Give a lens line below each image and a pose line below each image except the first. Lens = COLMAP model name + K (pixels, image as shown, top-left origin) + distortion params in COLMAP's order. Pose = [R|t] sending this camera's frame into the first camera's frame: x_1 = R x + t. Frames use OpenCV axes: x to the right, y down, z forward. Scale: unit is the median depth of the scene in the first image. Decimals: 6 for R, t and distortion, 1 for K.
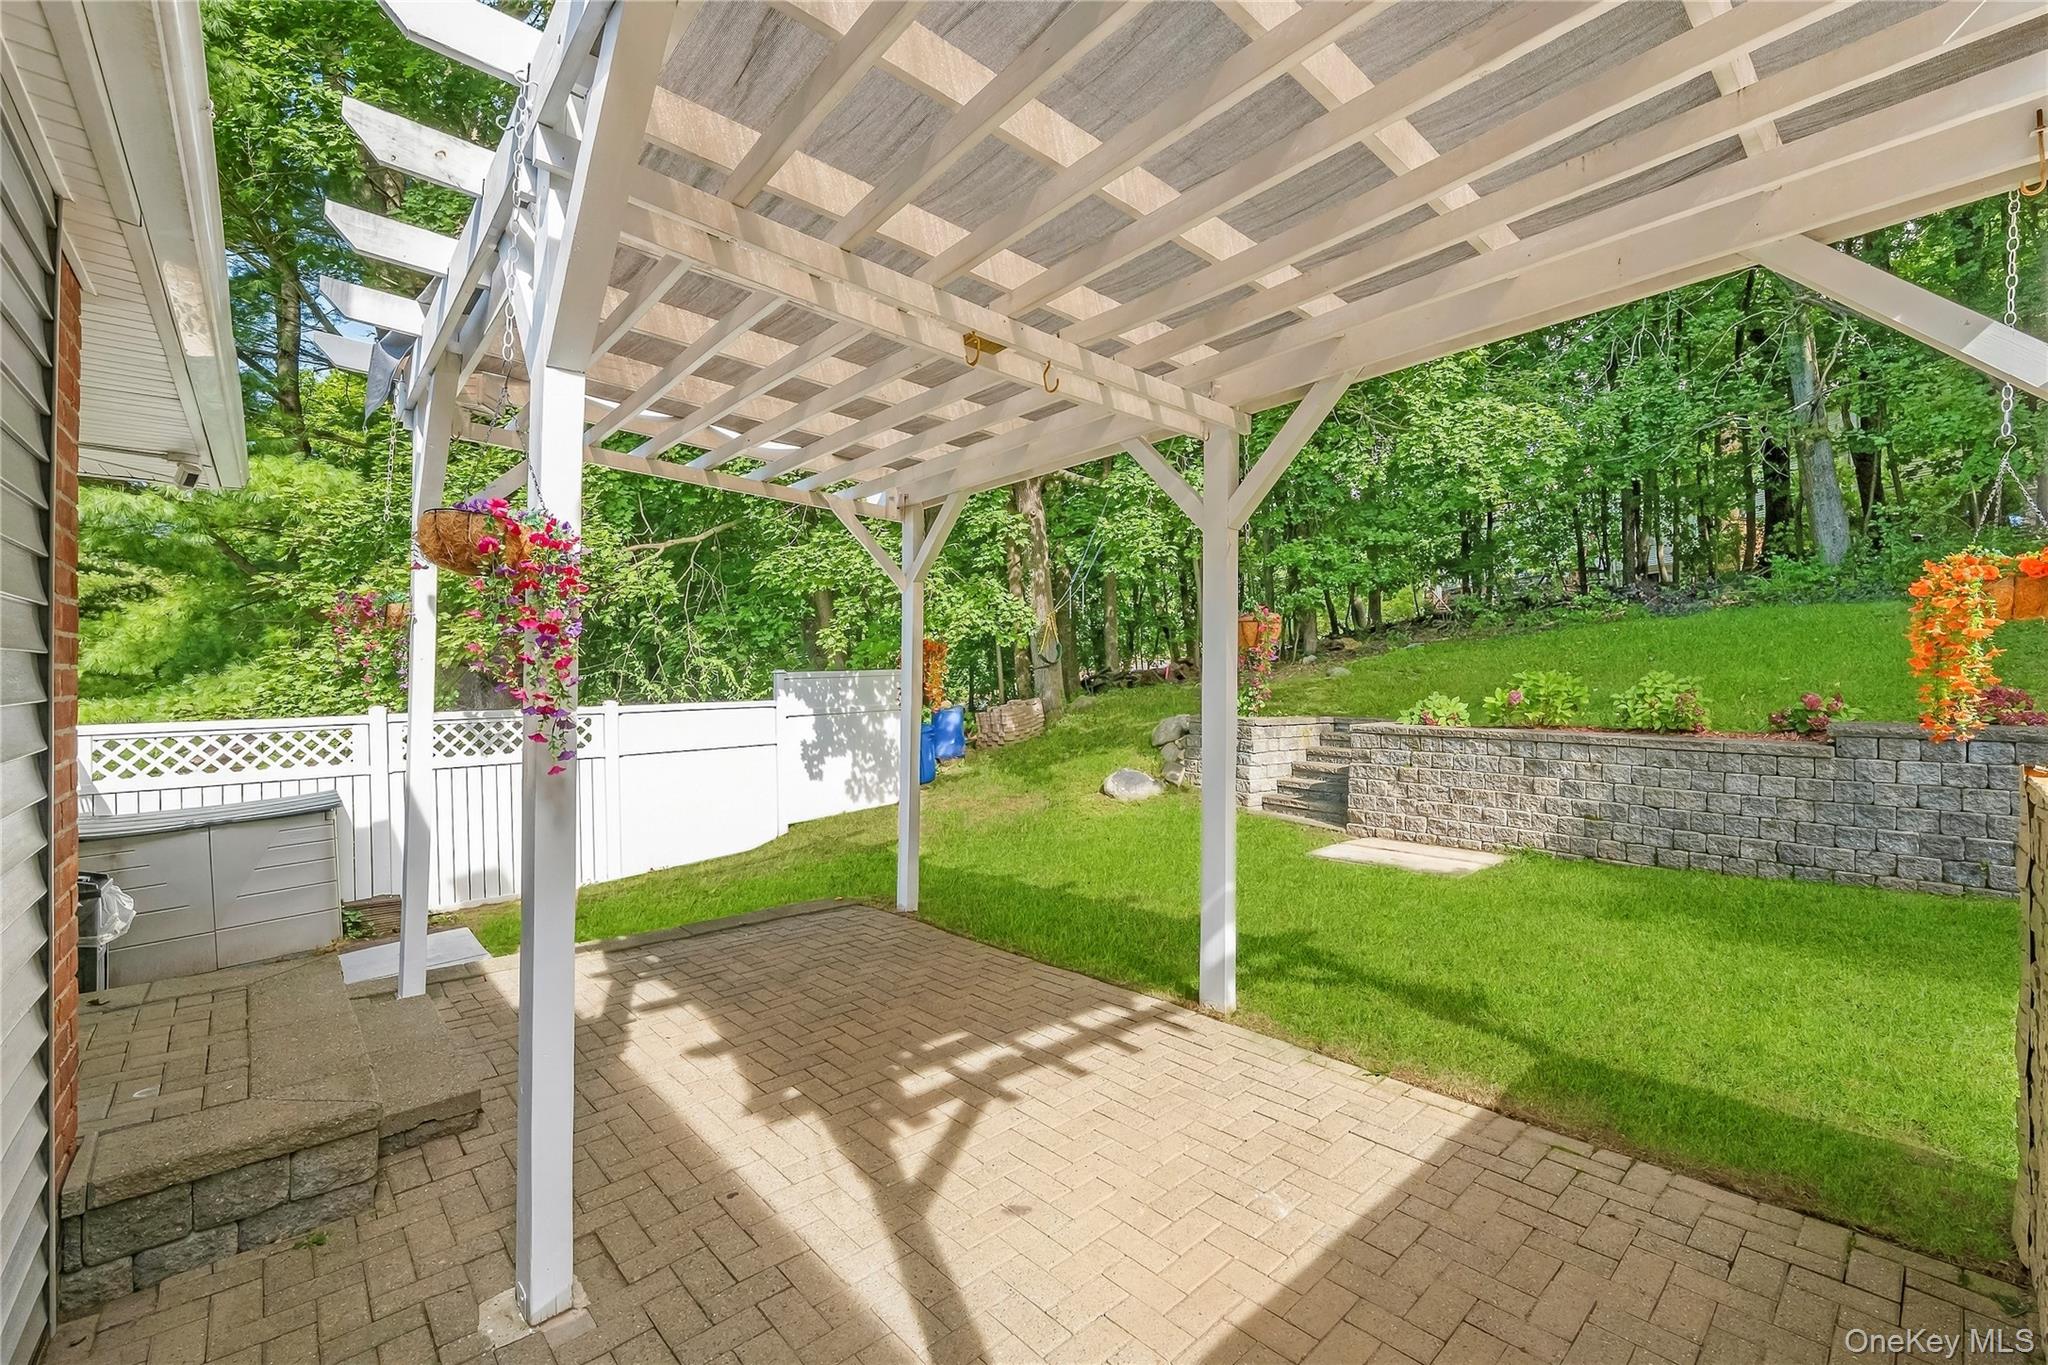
lens RADIAL K [[843.1, 0, 1038.1], [0, 843.1, 686.0], [0, 0, 1]] dist [-0.012842, 0.001176]
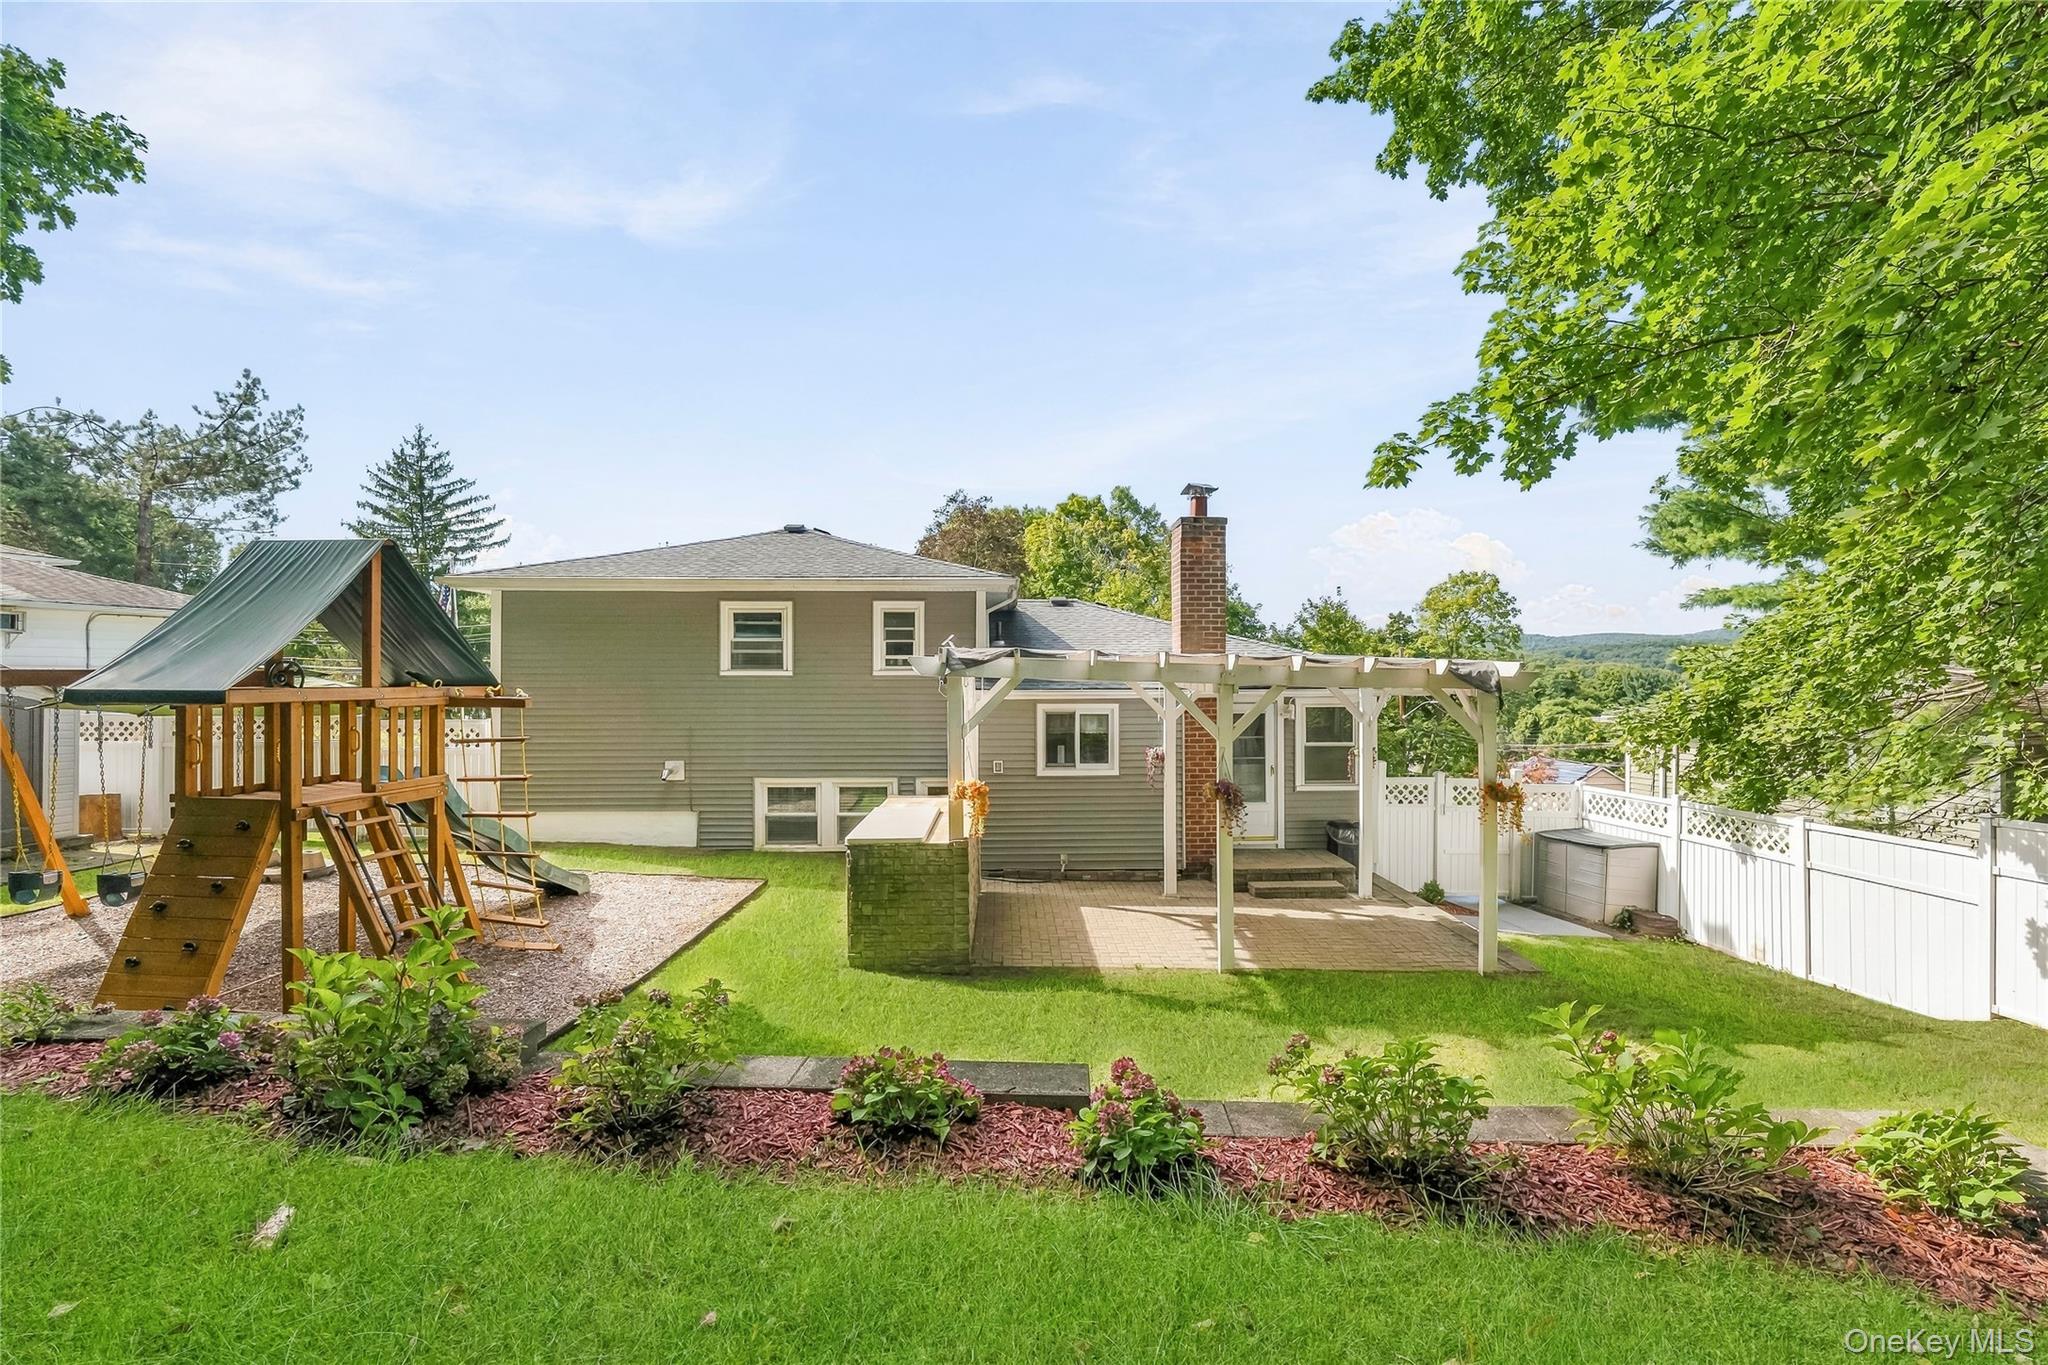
lens RADIAL K [[843.1, 0, 1043.2], [0, 843.1, 678.1], [0, 0, 1]] dist [-0.012842, 0.001176]
pose [[-0.646728, -0.000874, -0.762720, 1.811050], [-0.009758, 0.999927, 0.007129, -0.302071], [0.762659, 0.012053, -0.646689, 1.736466]]
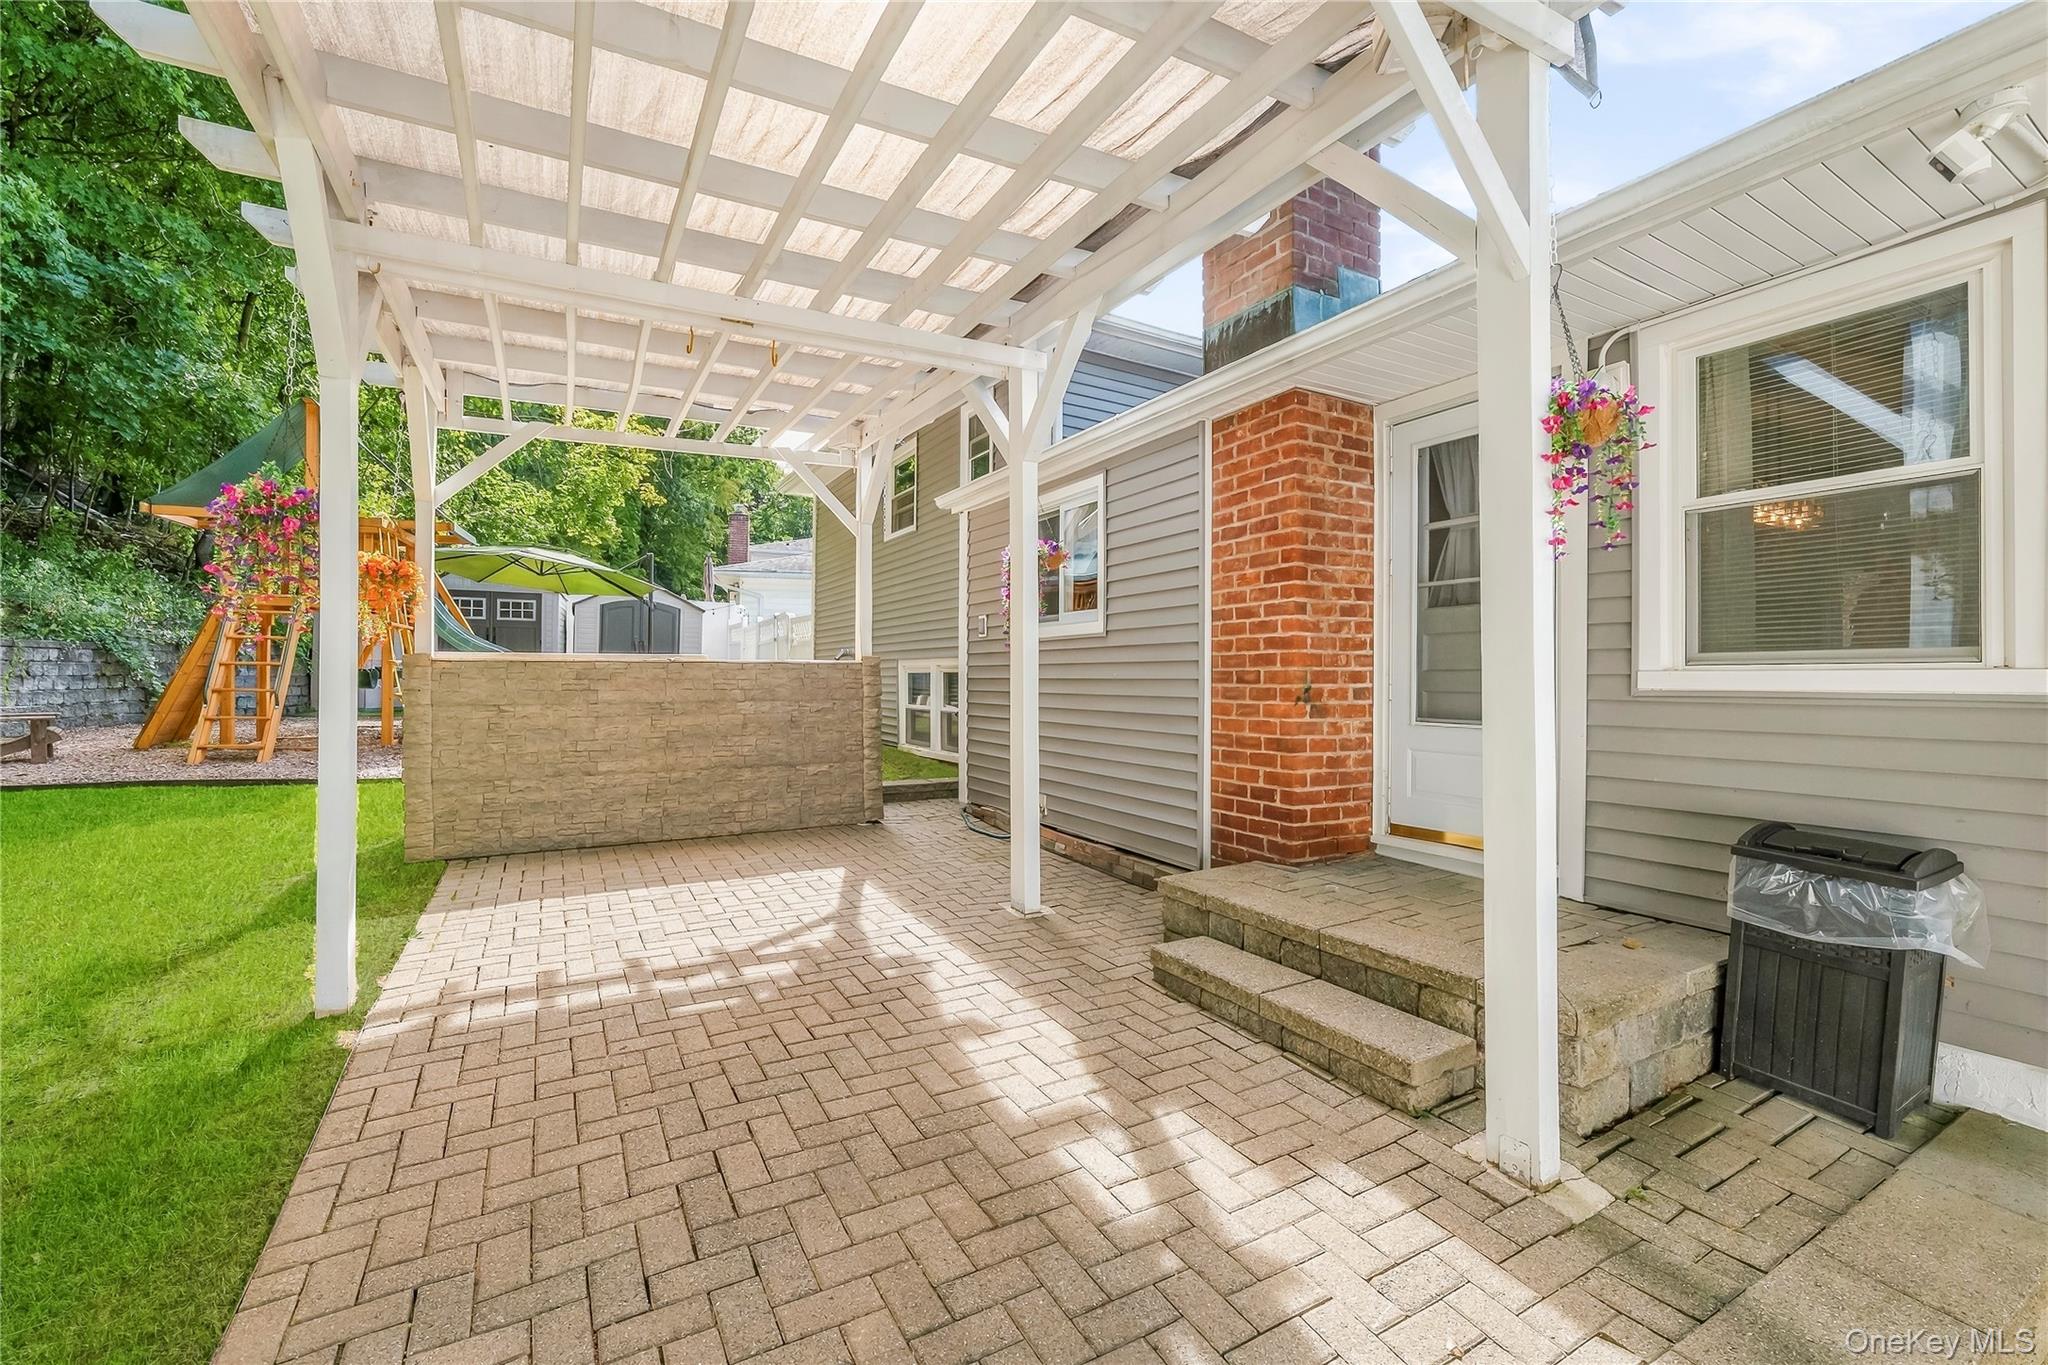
lens RADIAL K [[843.1, 0, 1034.0], [0, 843.1, 679.1], [0, 0, 1]] dist [-0.012842, 0.001176]
pose [[-0.974935, -0.005089, 0.222432, -0.493860], [-0.002983, 0.999948, 0.009801, 0.065013], [-0.222470, 0.008892, -0.974899, 1.392372]]
